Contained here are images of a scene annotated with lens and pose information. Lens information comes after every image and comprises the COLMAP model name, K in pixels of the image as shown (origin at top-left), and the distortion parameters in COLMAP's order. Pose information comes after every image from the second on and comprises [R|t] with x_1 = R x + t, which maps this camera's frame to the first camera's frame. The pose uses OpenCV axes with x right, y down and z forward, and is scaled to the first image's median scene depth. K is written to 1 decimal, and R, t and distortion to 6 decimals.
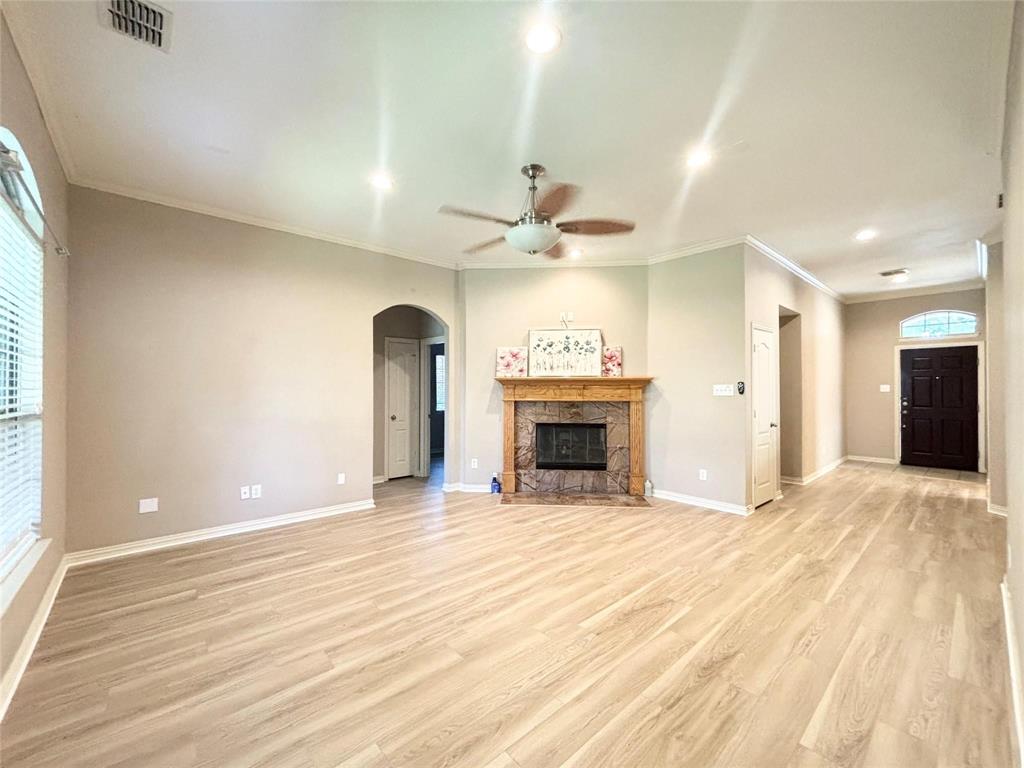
lens RADIAL K [[414.8, 0, 511.0], [0, 414.8, 385.7], [0, 0, 1]] dist [0.007602, -0.000336]
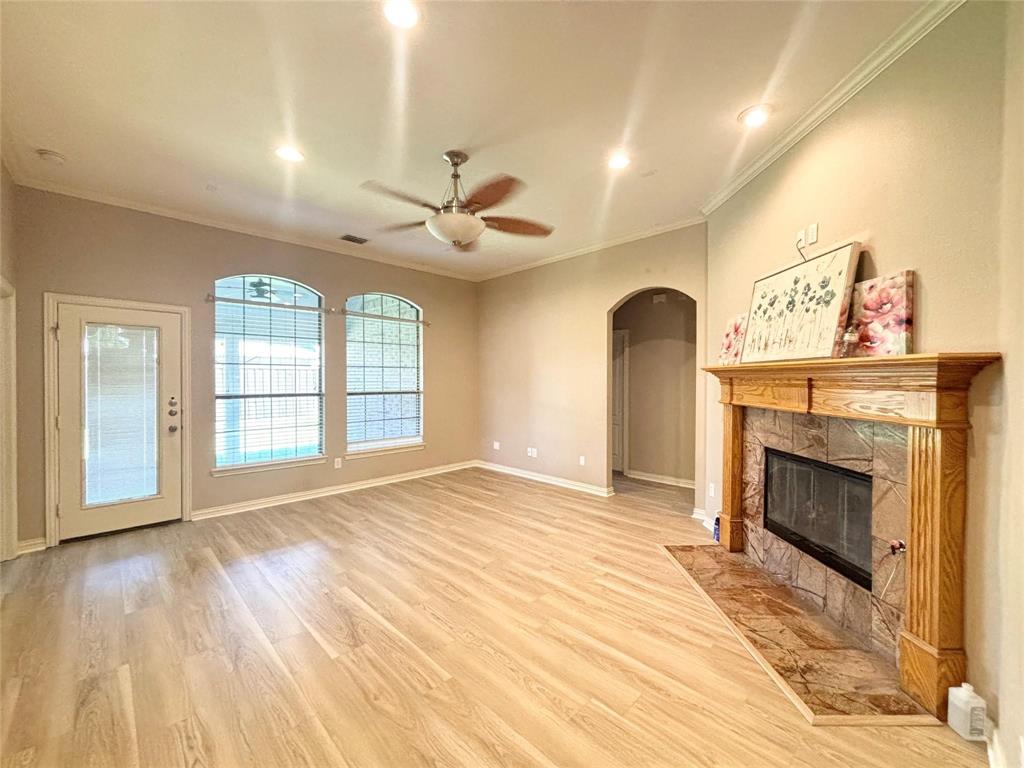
lens RADIAL K [[414.8, 0, 511.0], [0, 414.8, 385.7], [0, 0, 1]] dist [0.007602, -0.000336]
pose [[0.057090, 0.017533, -0.998215, 0.821510], [0.004446, 0.999831, 0.017816, -0.004074], [0.998359, -0.005455, 0.057003, 0.856103]]
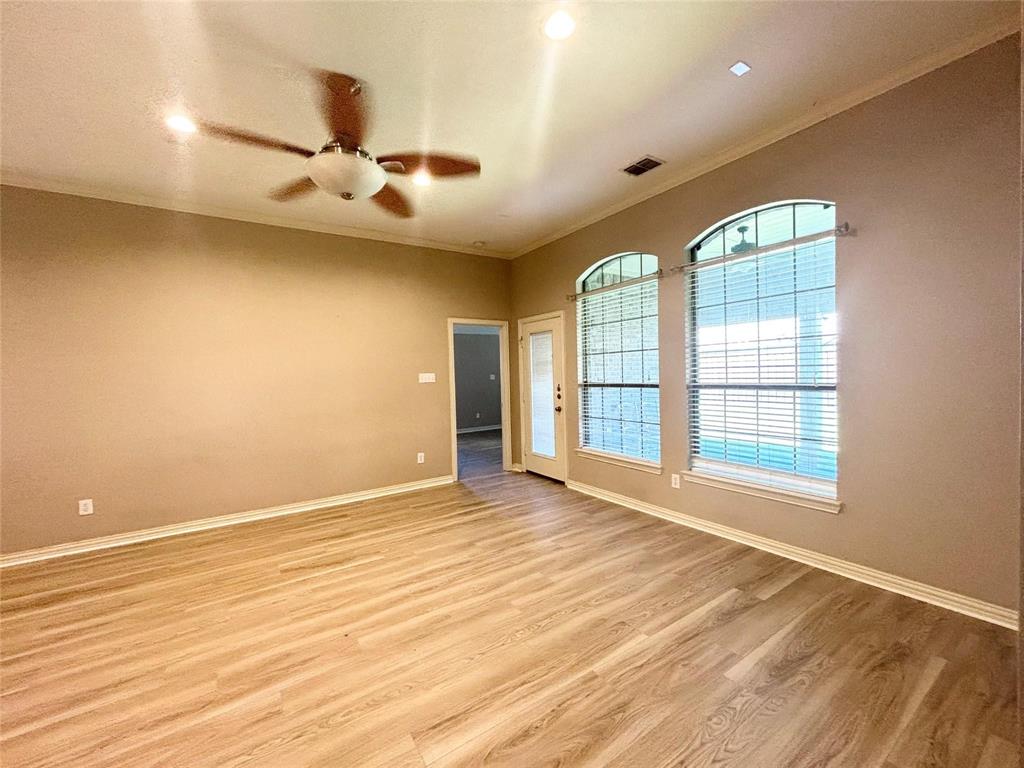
lens RADIAL K [[416.1, 0, 512.0], [0, 416.1, 384.0], [0, 0, 1]] dist [-0.008653, -0.000144]
pose [[-0.989467, 0.028896, 0.141843, -0.269216], [0.032298, 0.999242, 0.021740, 0.006380], [-0.141107, 0.026092, -0.989650, 1.363195]]
